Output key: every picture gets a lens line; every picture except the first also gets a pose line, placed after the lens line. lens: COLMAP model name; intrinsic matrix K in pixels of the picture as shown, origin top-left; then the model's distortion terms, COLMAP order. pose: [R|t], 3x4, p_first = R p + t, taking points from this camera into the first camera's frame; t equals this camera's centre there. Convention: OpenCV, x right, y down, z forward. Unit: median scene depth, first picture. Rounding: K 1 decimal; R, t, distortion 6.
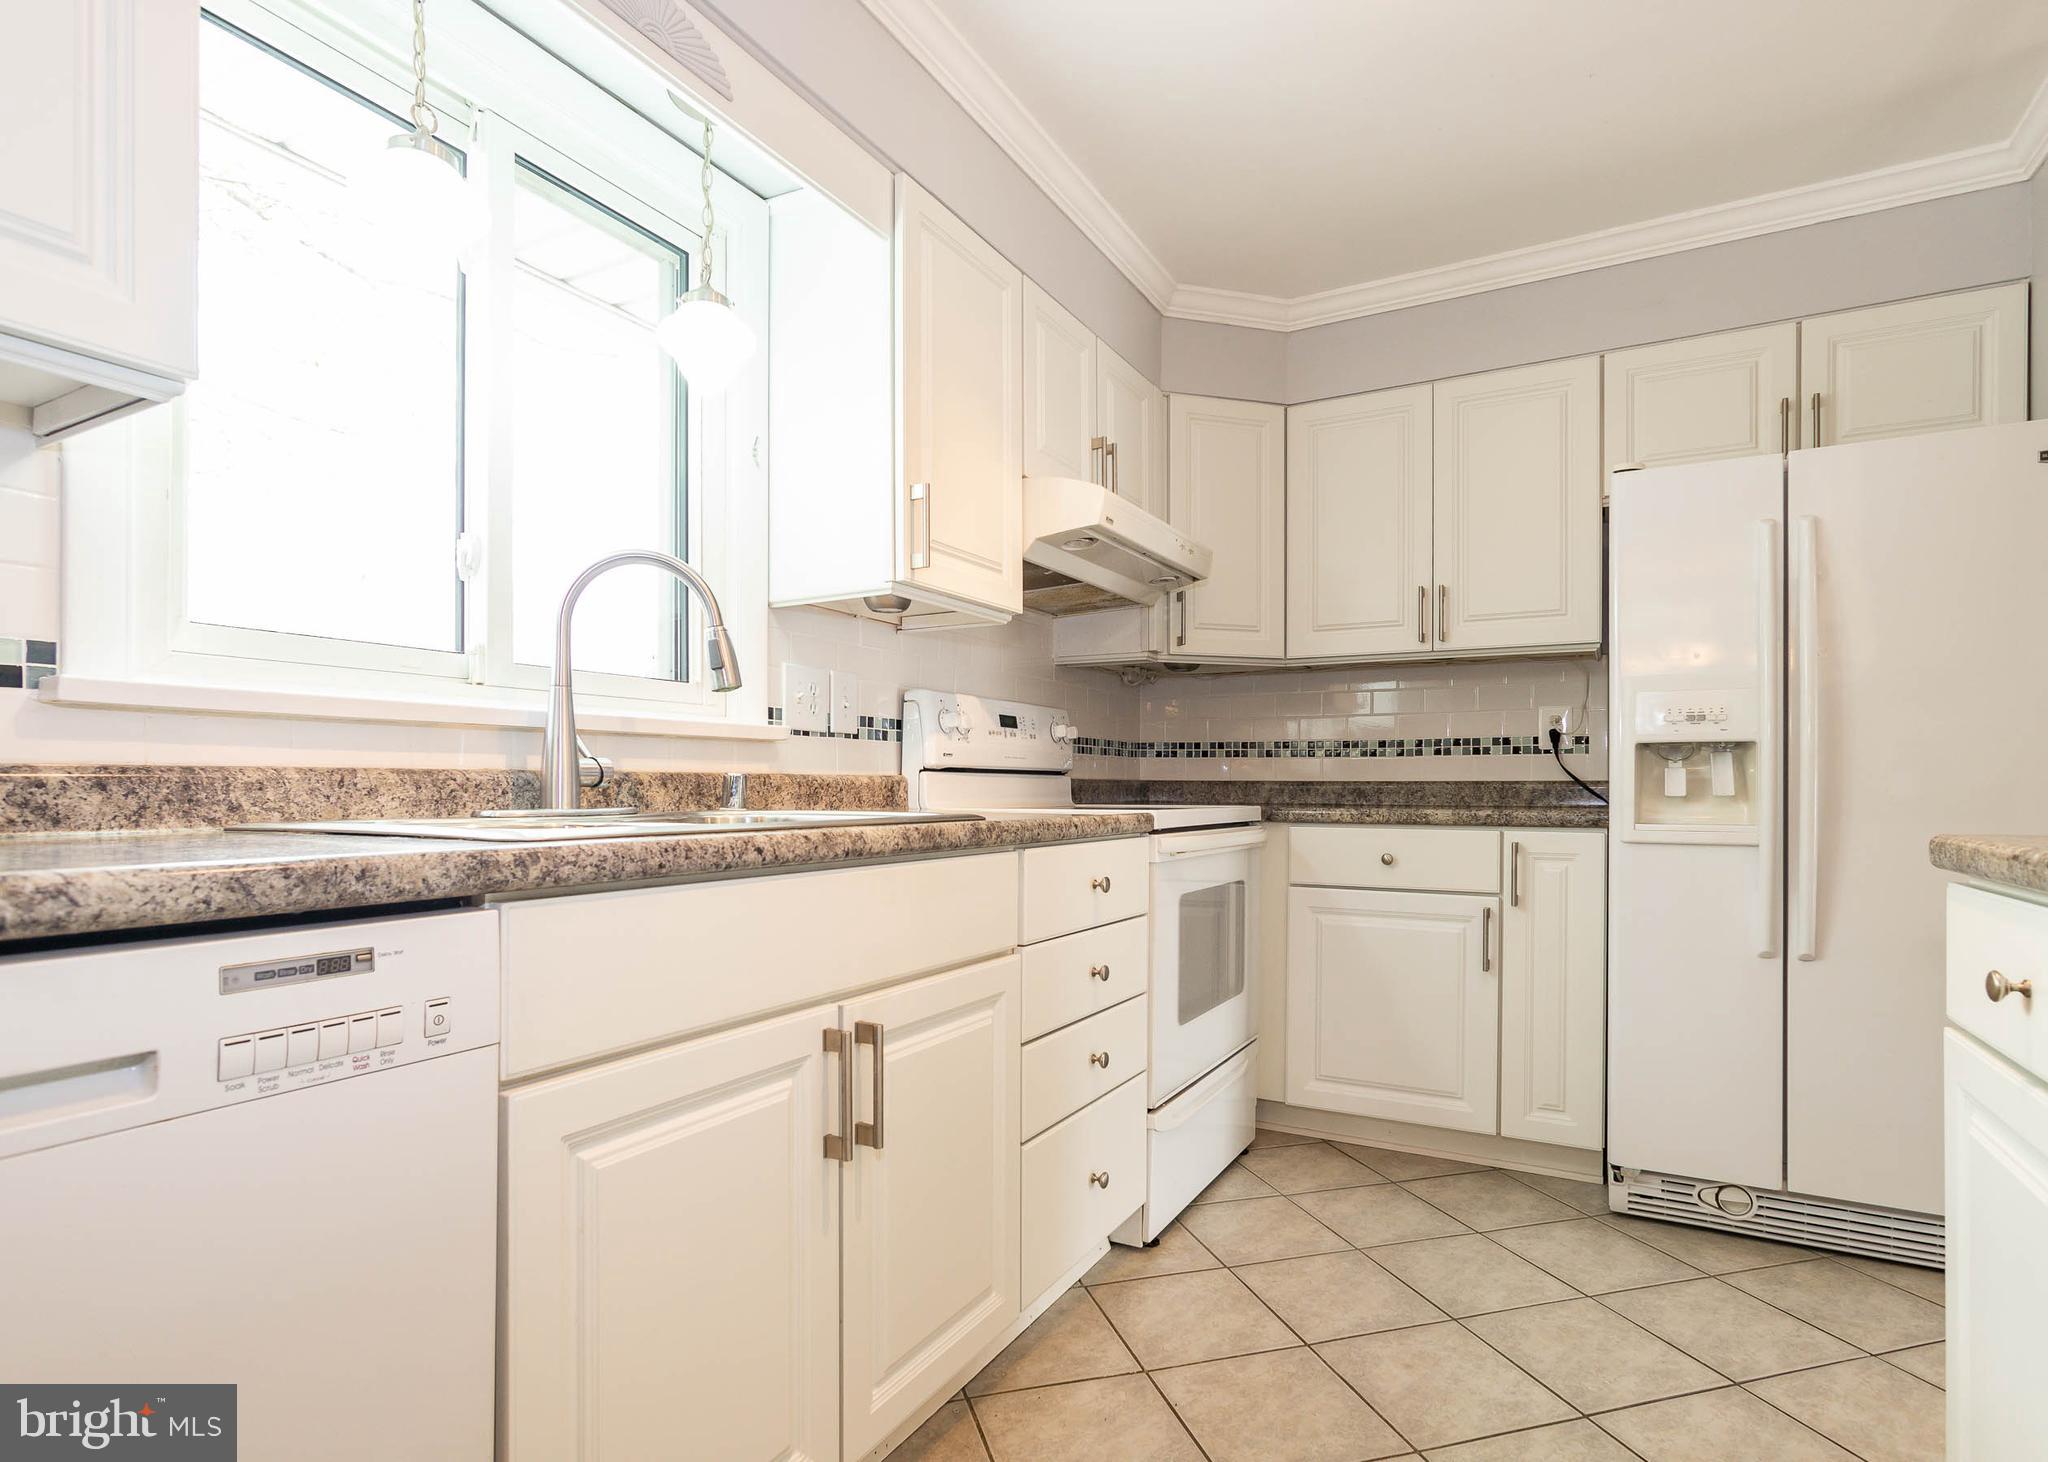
lens RADIAL K [[1071.2, 0, 1018.2], [0, 1071.2, 783.4], [0, 0, 1]] dist [-0.015371, 0.013026]
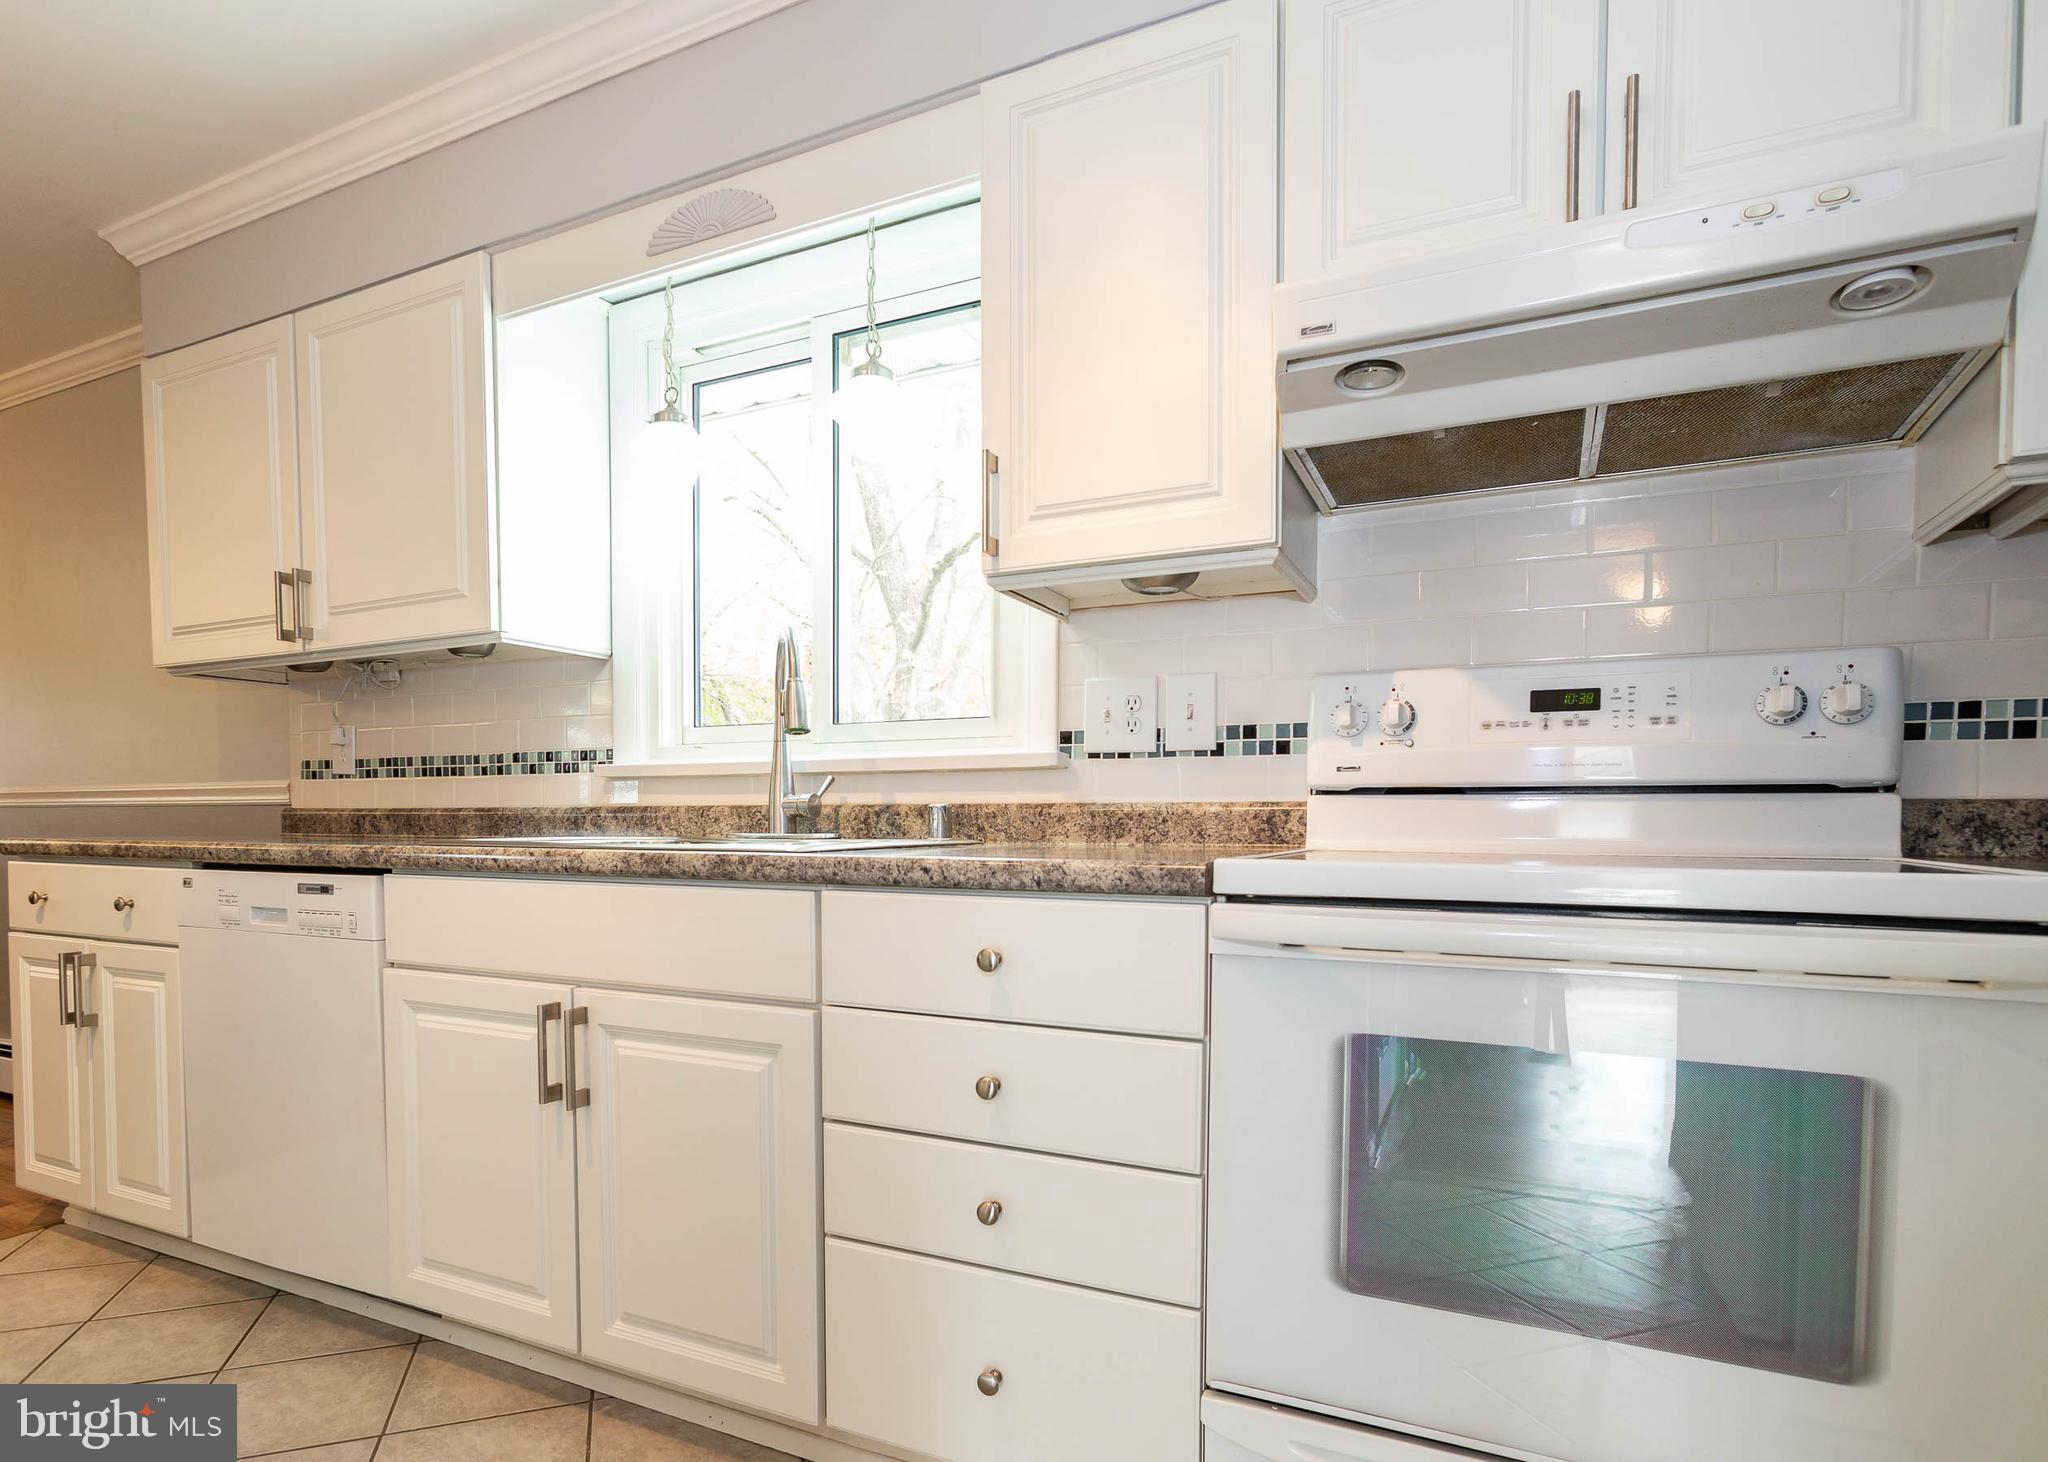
lens RADIAL K [[925.5, 0, 923.4], [0, 925.5, 862.1], [0, 0, 1]] dist [-0.001197, 0.000123]
pose [[0.095286, 0.051015, -0.994142, 0.528954], [0.002965, 0.998667, 0.051531, 0.001453], [0.995446, -0.007857, 0.095007, 0.725784]]
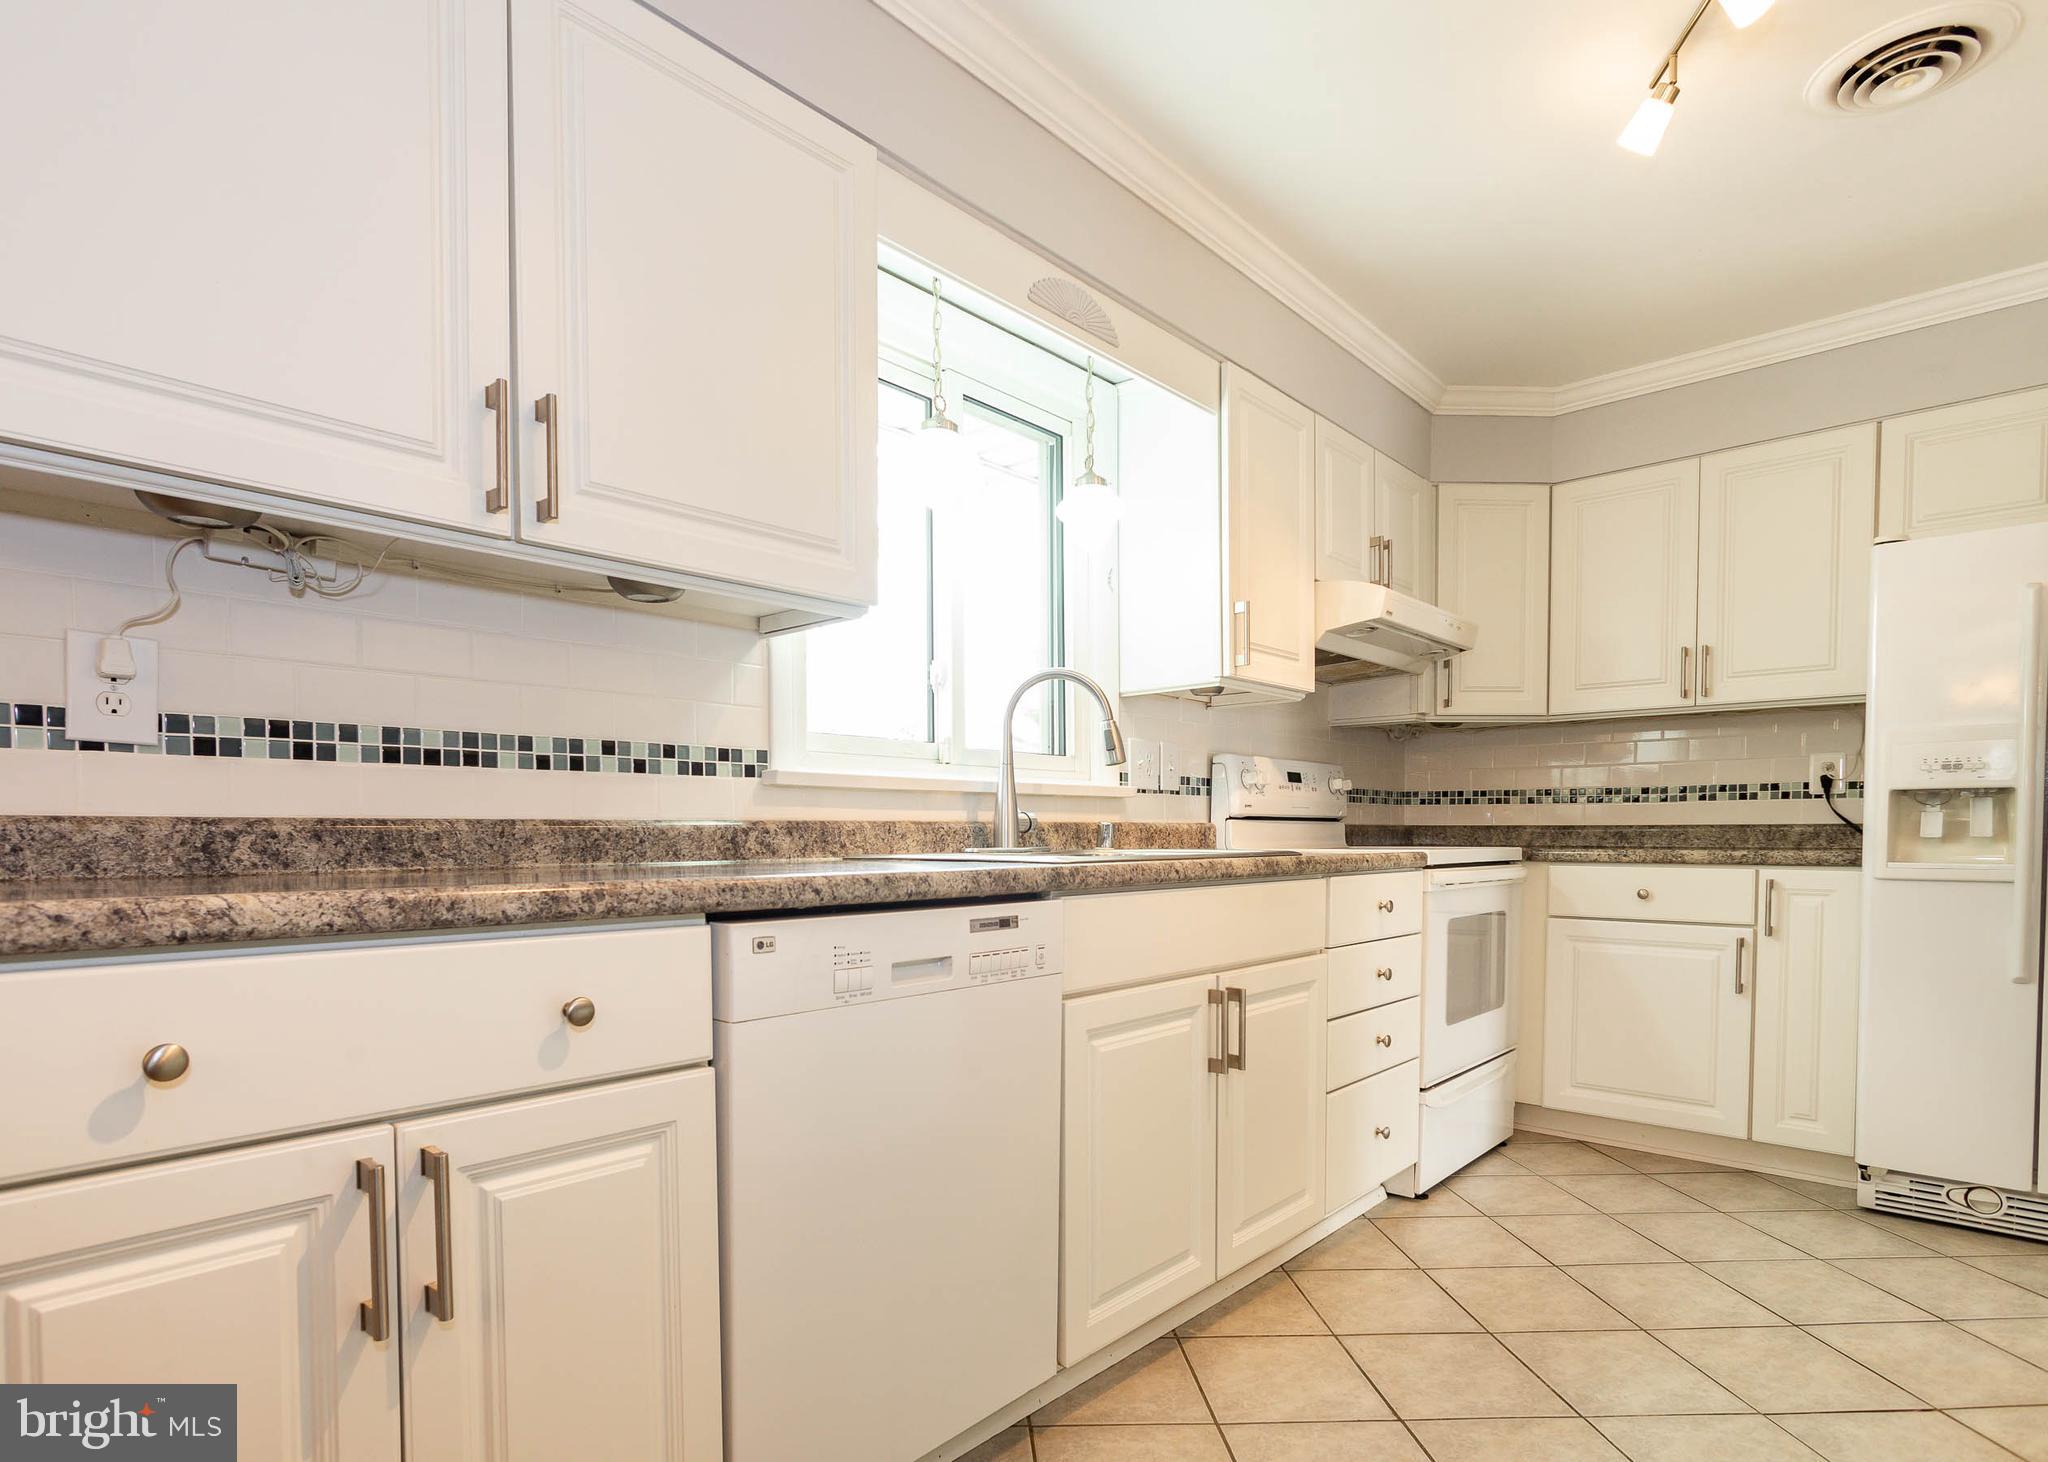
lens RADIAL K [[1082.8, 0, 987.4], [0, 1082.8, 862.9], [0, 0, 1]] dist [-0.000725, 0.007299]
pose [[0.971790, 0.002880, -0.235831, -0.067860], [0.004482, 0.999519, 0.030675, -0.000618], [0.235806, -0.030866, 0.971310, -0.318690]]
